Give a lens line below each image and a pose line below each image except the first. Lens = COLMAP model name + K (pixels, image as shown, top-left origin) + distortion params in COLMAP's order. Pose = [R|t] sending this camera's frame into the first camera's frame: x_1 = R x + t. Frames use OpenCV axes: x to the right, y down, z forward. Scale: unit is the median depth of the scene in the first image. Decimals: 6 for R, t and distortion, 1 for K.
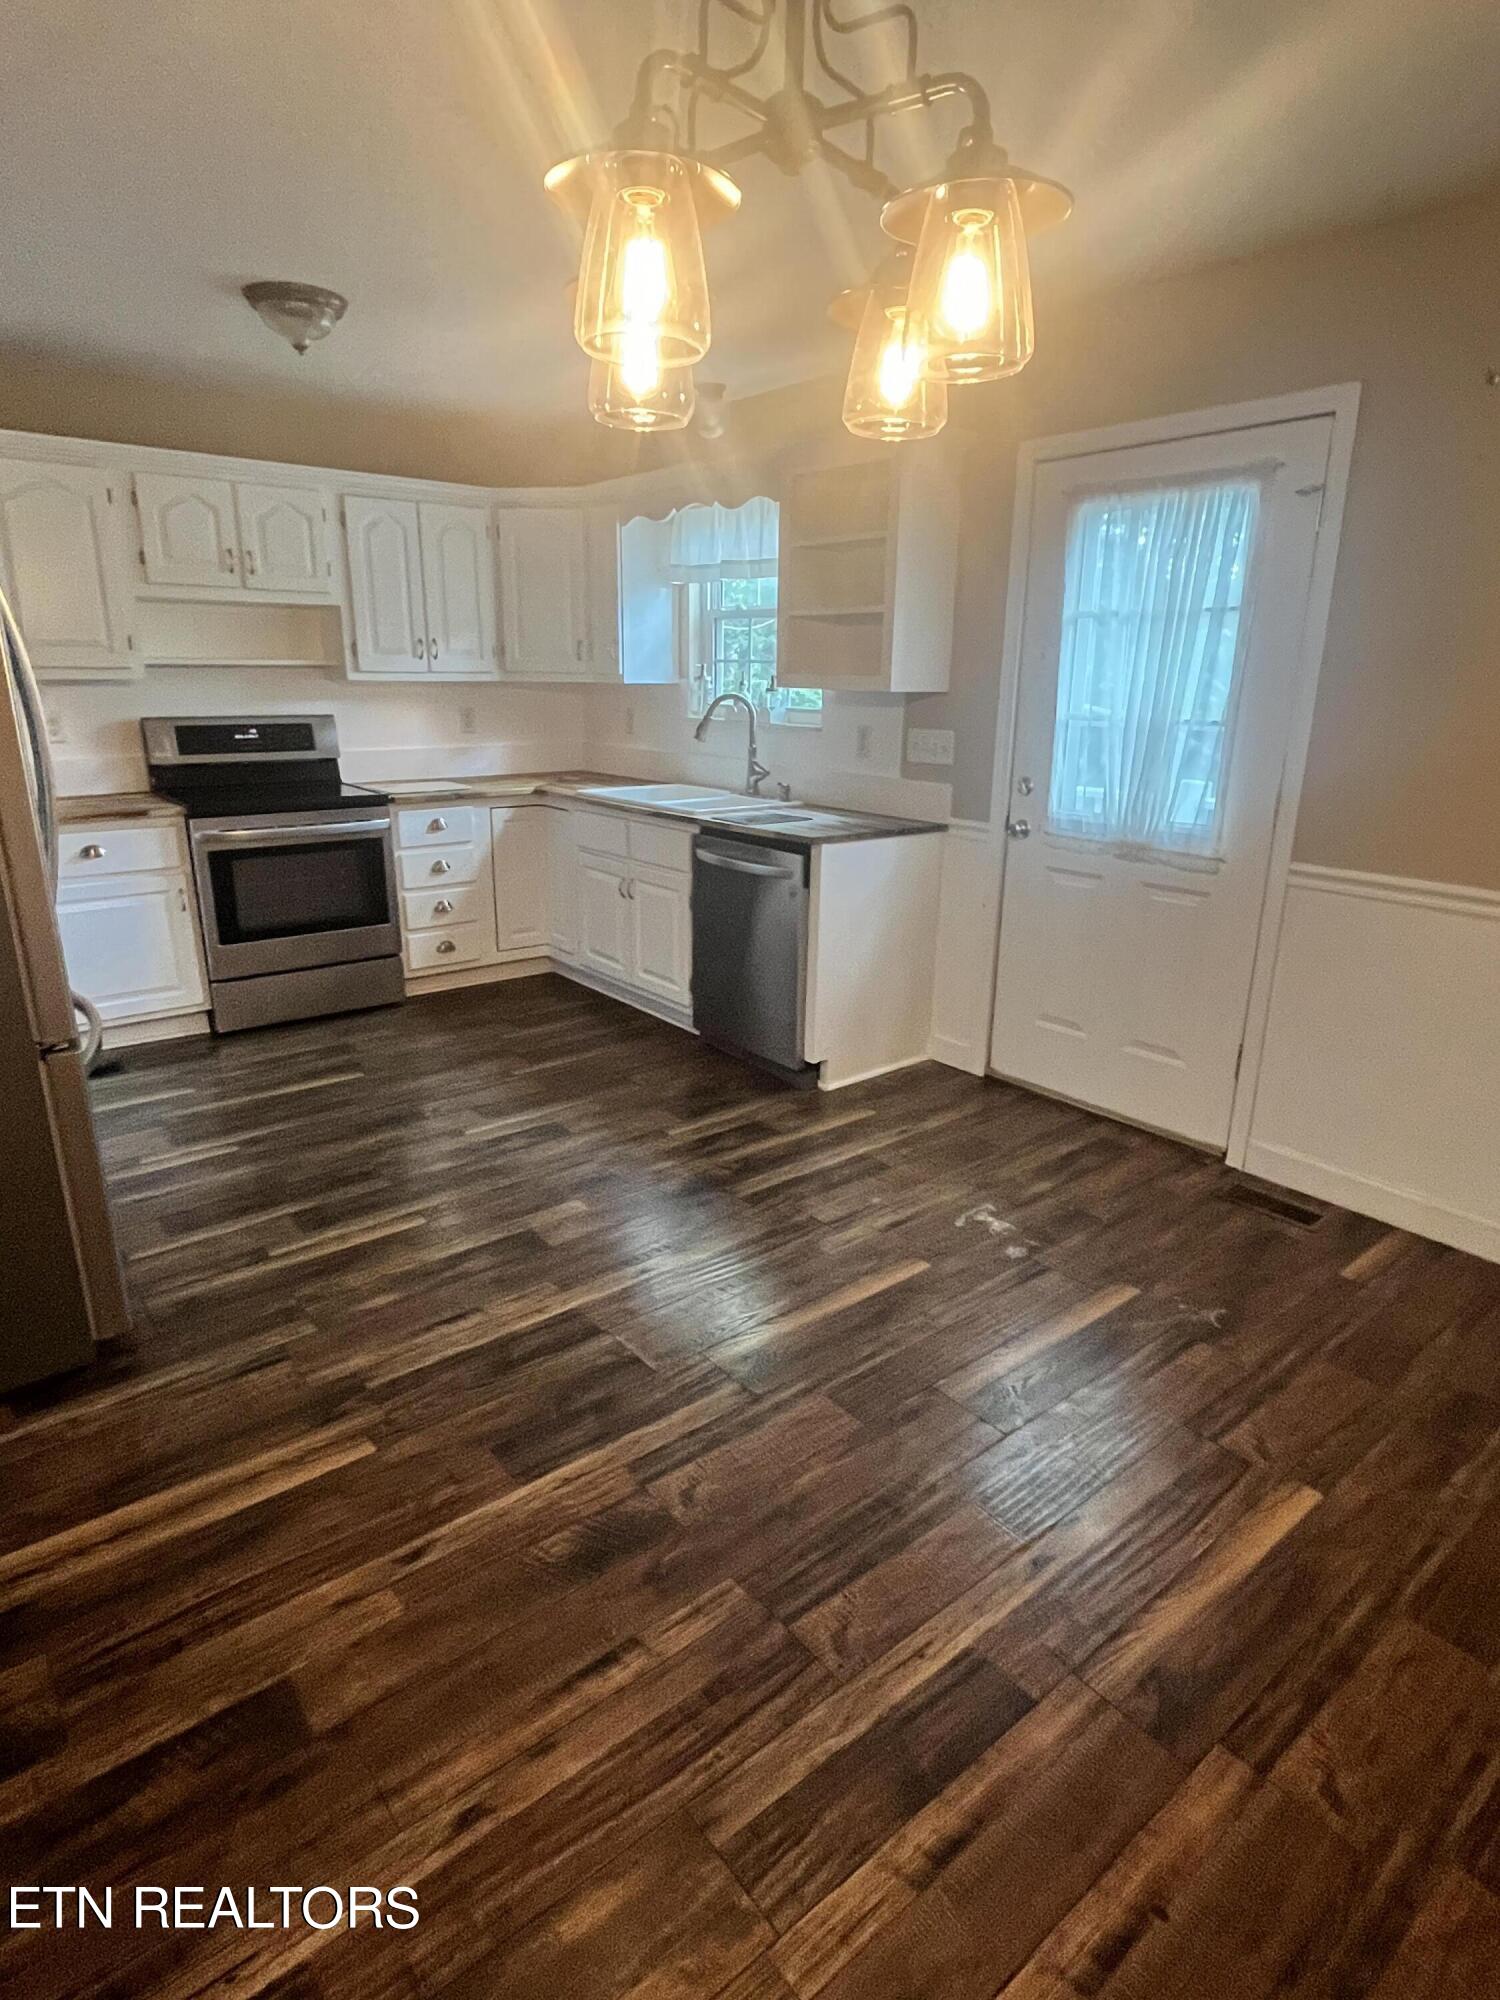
lens RADIAL K [[1064.0, 0, 750.0], [0, 1064.0, 1000.0], [0, 0, 1]] dist [-0.002261, -0.000305]
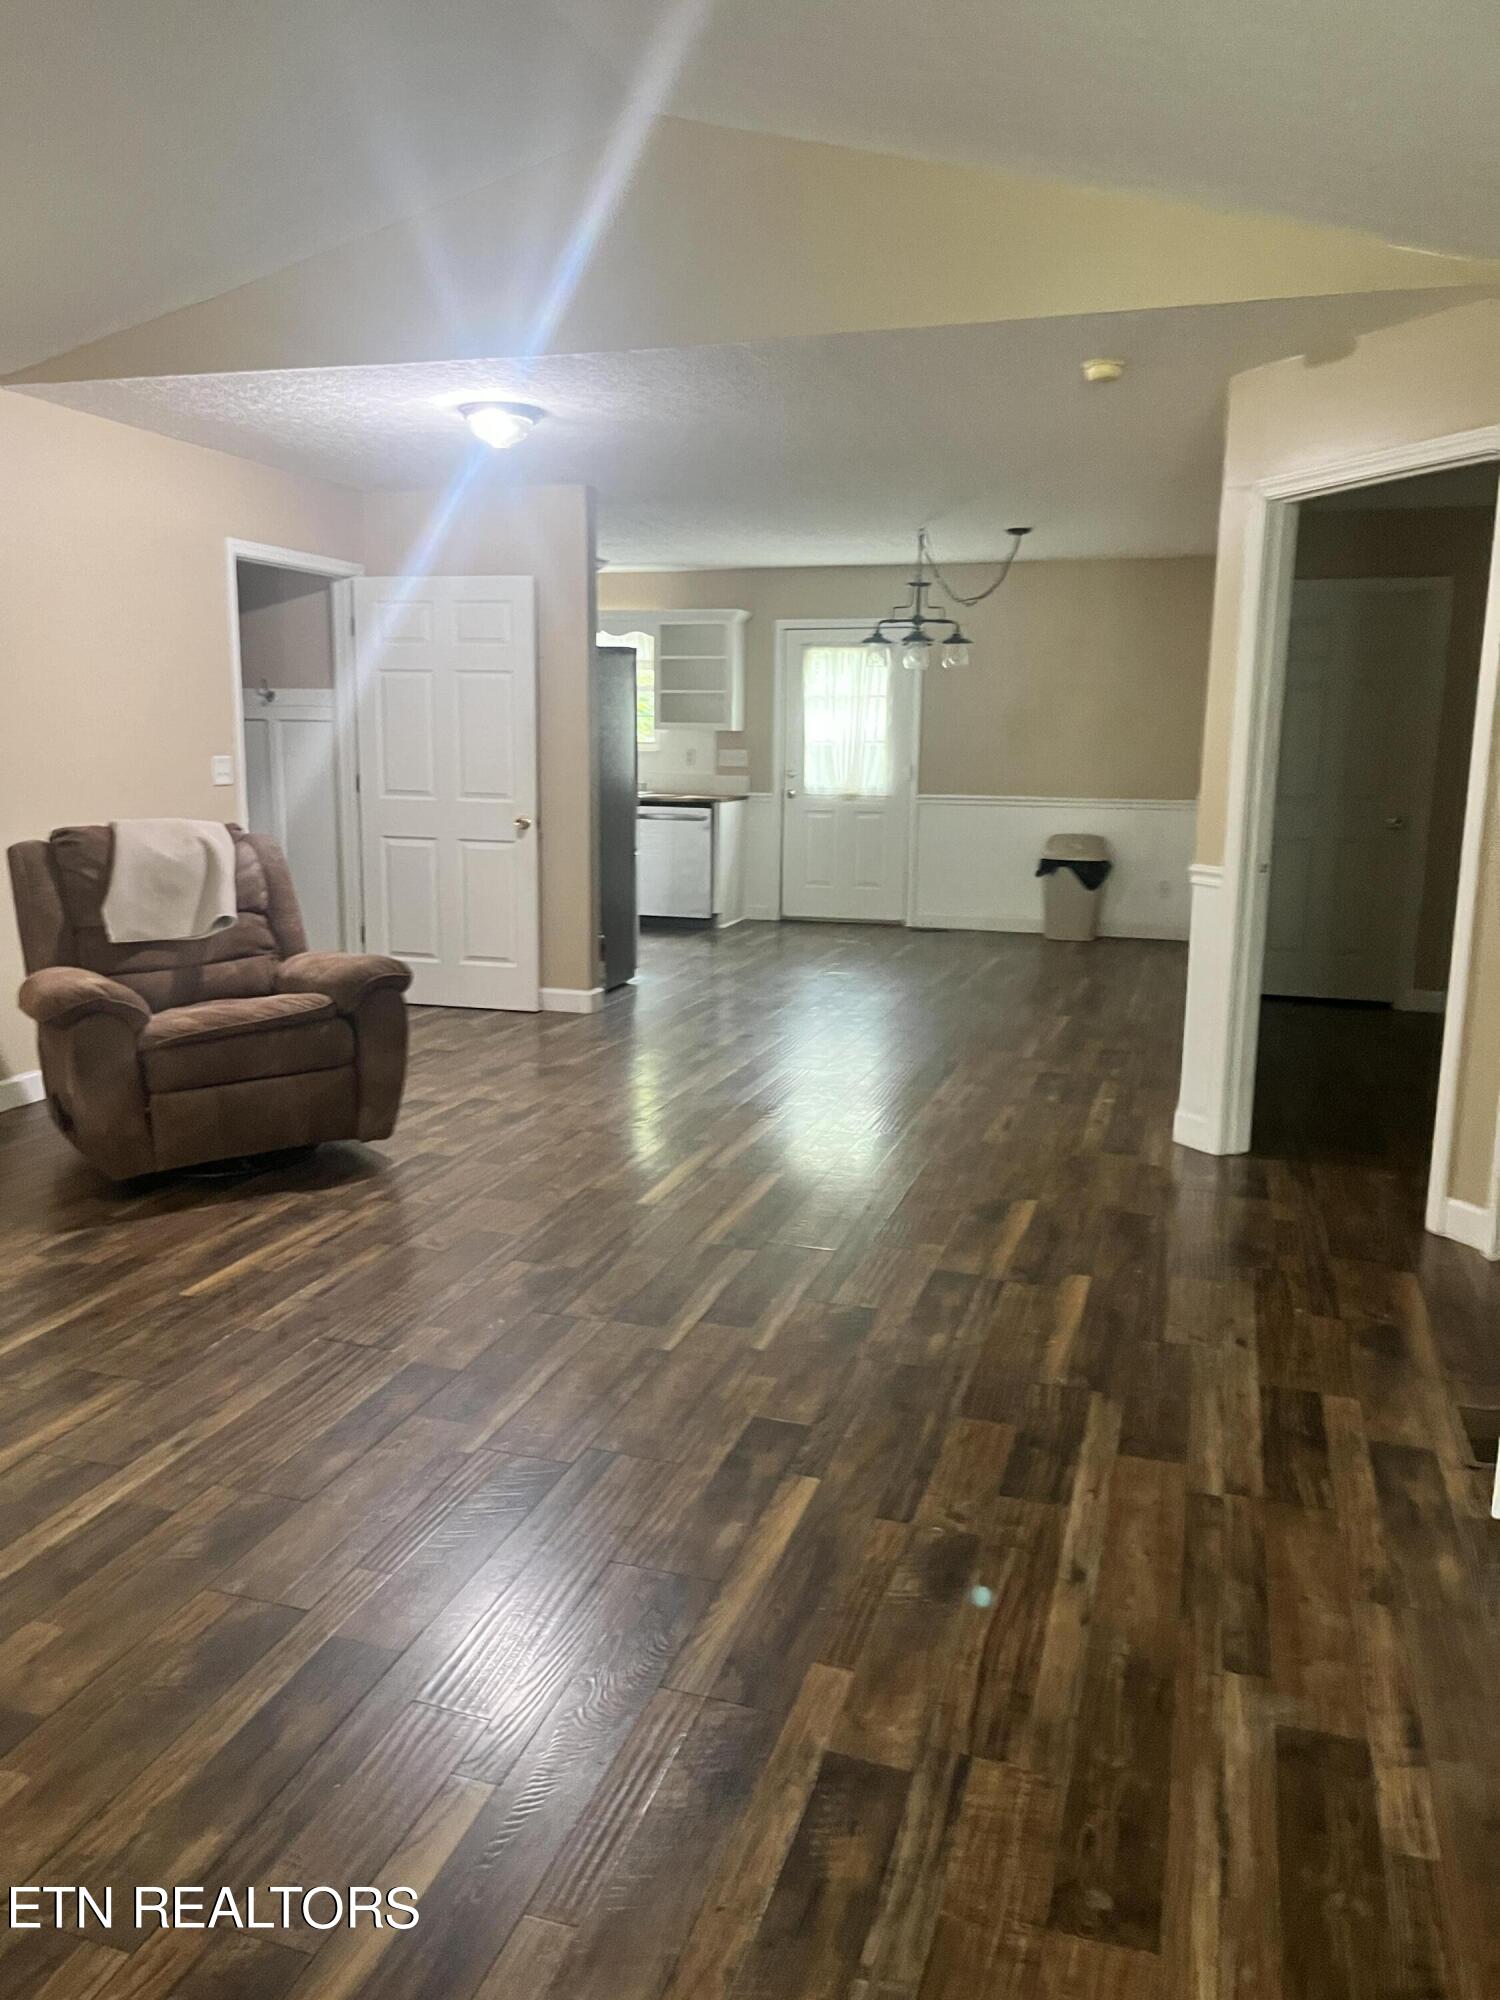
lens RADIAL K [[1504.4, 0, 750.0], [0, 1504.4, 1000.0], [0, 0, 1]] dist [0.001044, 0.000486]
pose [[0.828002, -0.105648, 0.550683, -1.395643], [0.164012, 0.984771, -0.057679, 0.372963], [-0.536202, 0.138077, 0.832720, -1.287491]]
